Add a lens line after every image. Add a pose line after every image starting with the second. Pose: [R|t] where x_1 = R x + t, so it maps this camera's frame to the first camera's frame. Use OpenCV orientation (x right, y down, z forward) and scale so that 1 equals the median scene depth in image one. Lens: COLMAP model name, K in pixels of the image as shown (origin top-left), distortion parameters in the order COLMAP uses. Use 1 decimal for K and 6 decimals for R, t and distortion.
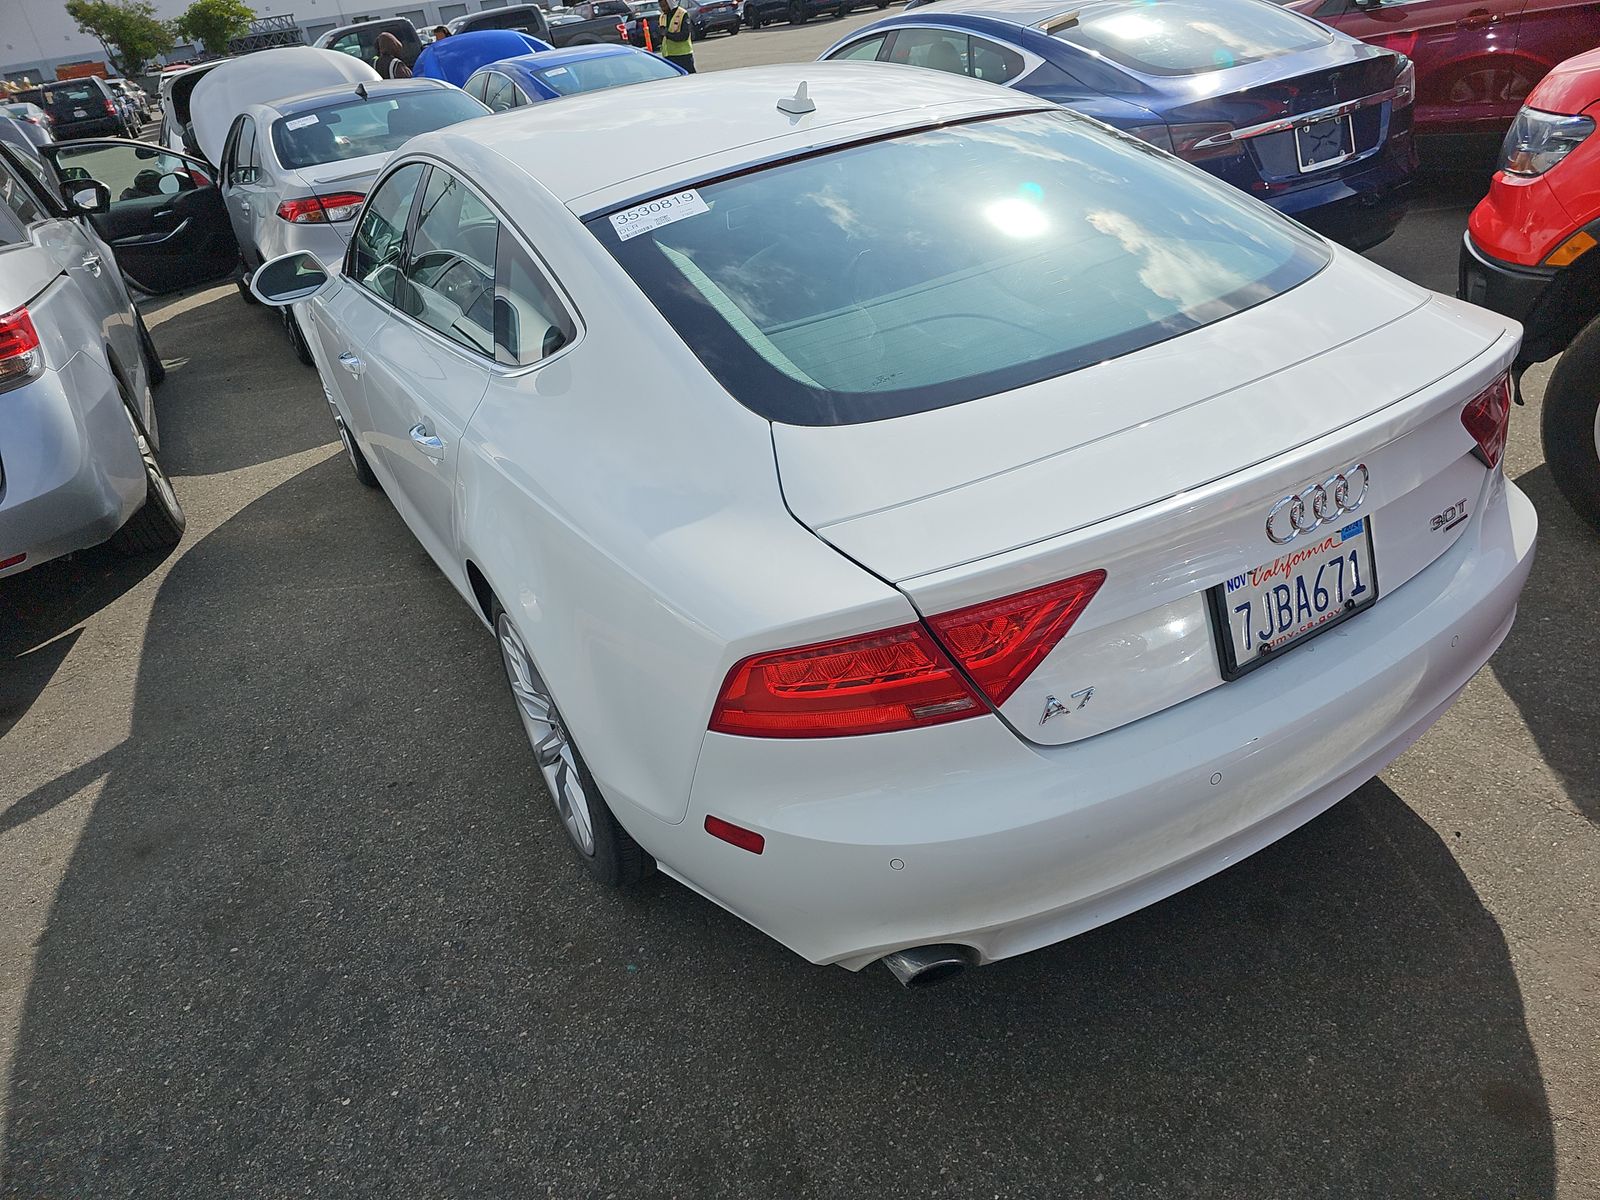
lens RADIAL K [[1076.9, 0, 849.3], [0, 1076.9, 601.1], [0, 0, 1]] dist [0.042661, -0.039127]
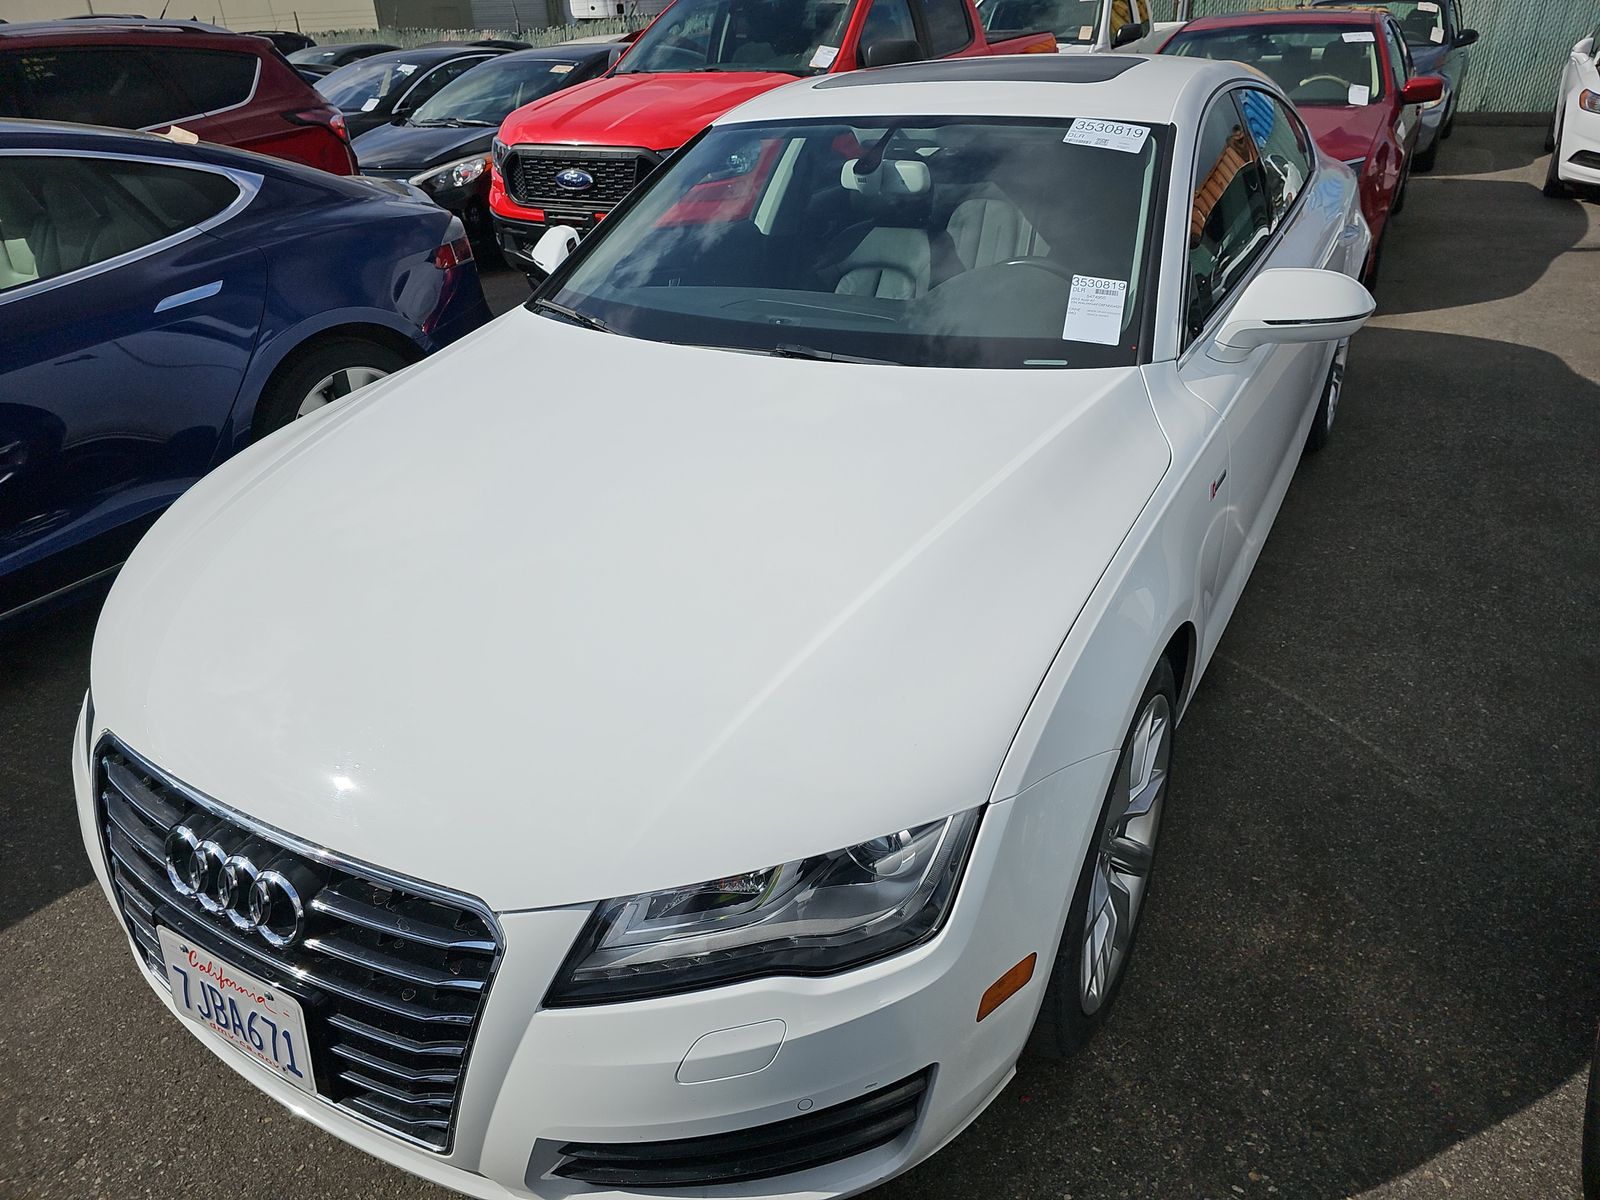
lens RADIAL K [[1076.9, 0, 796.1], [0, 1076.9, 597.5], [0, 0, 1]] dist [0.042661, -0.039127]
pose [[-0.474003, -0.253585, 0.843217, -1.726565], [0.546227, 0.666417, 0.507469, -1.193820], [-0.690621, 0.701130, -0.177369, 2.589213]]
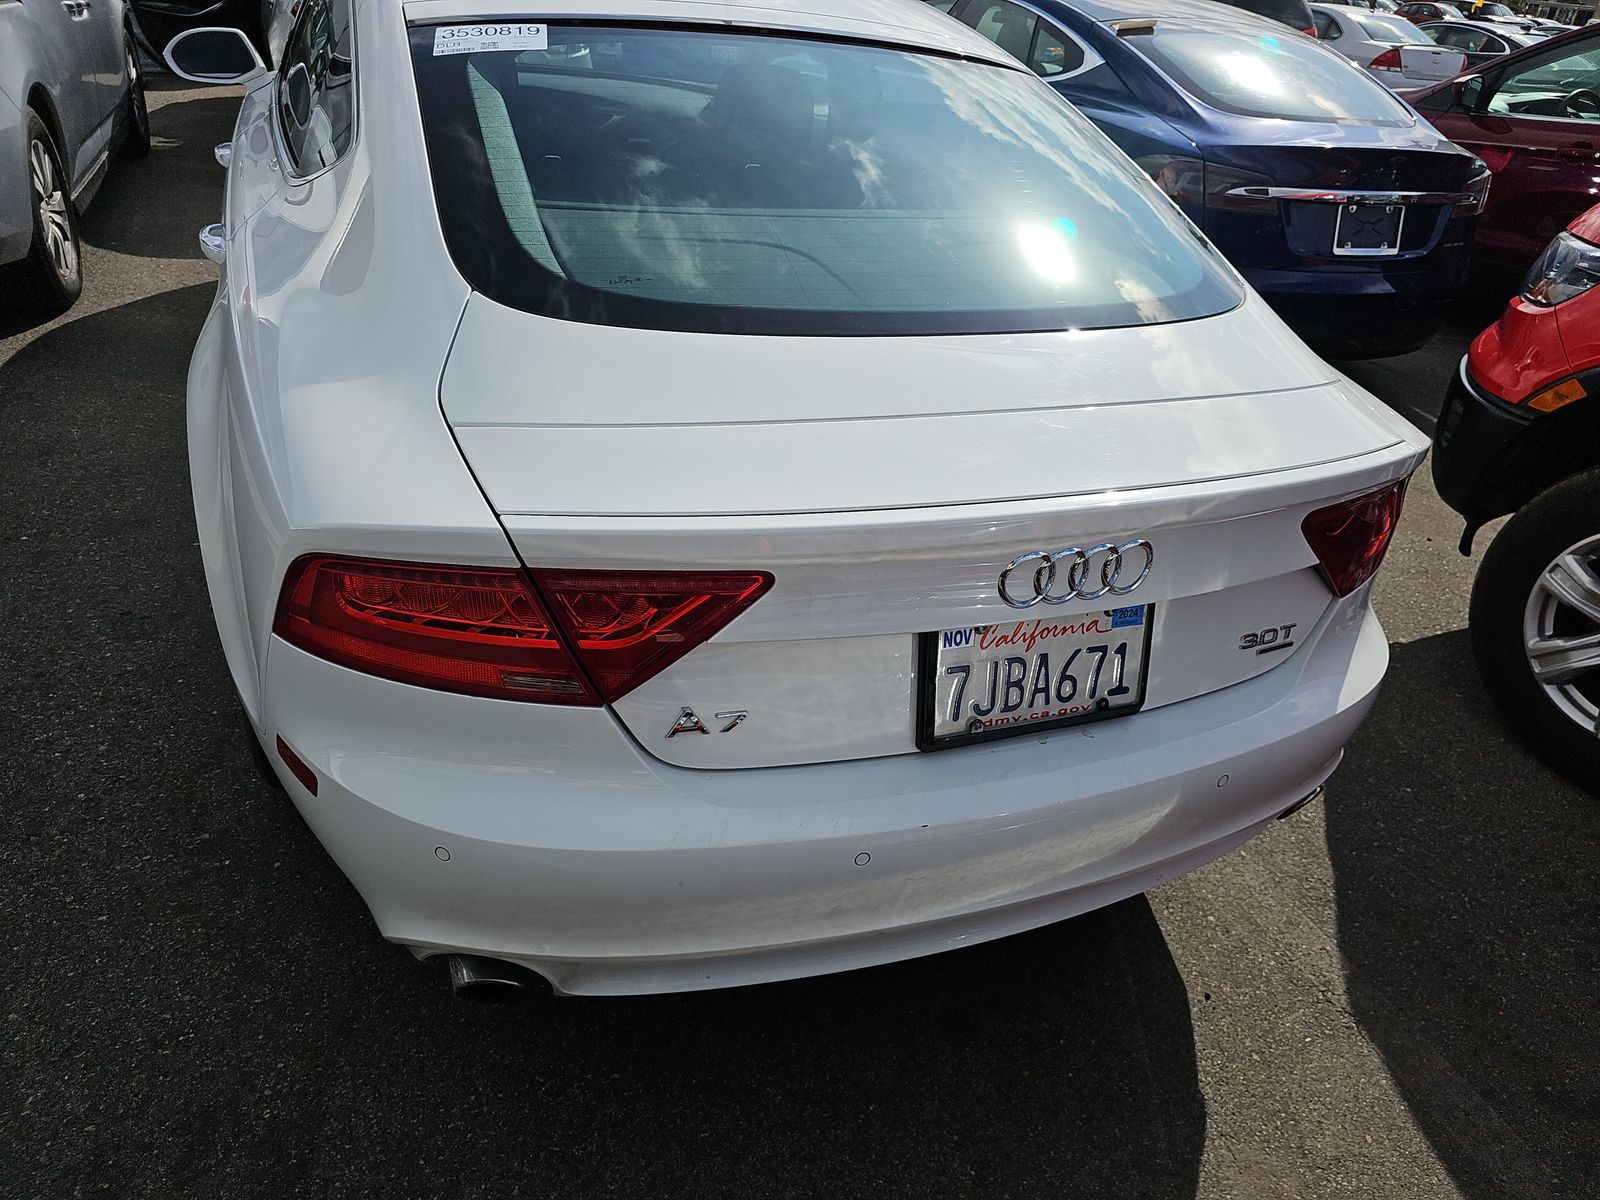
lens RADIAL K [[1076.9, 0, 816.4], [0, 1076.9, 615.5], [0, 0, 1]] dist [0.042661, -0.039127]
pose [[0.961189, 0.275651, -0.011461, 0.206397], [-0.275155, 0.960832, 0.033056, -0.024567], [0.020124, -0.028620, 0.999388, 0.148168]]
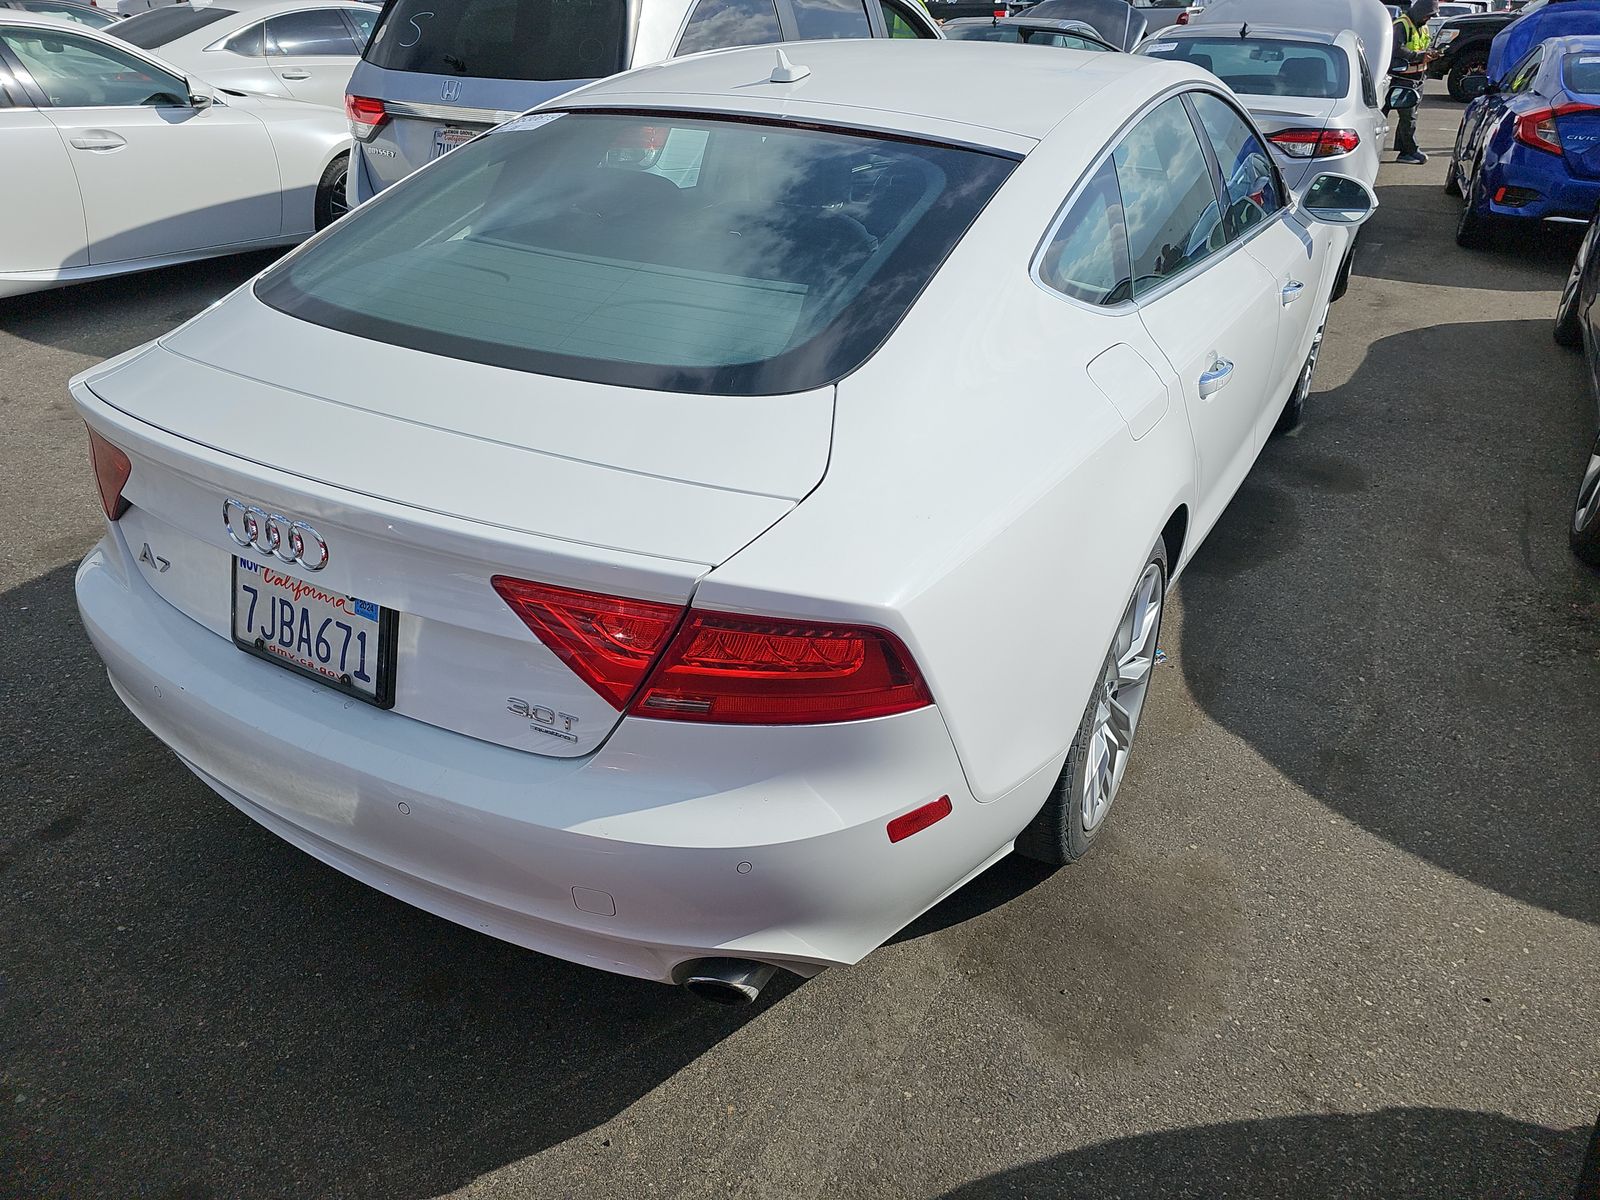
lens RADIAL K [[1076.9, 0, 786.9], [0, 1076.9, 585.5], [0, 0, 1]] dist [0.042661, -0.039127]
pose [[0.473109, 0.532885, -0.701571, 1.052849], [-0.502118, 0.817432, 0.282281, -0.431582], [0.723910, 0.218722, 0.654306, 0.556192]]
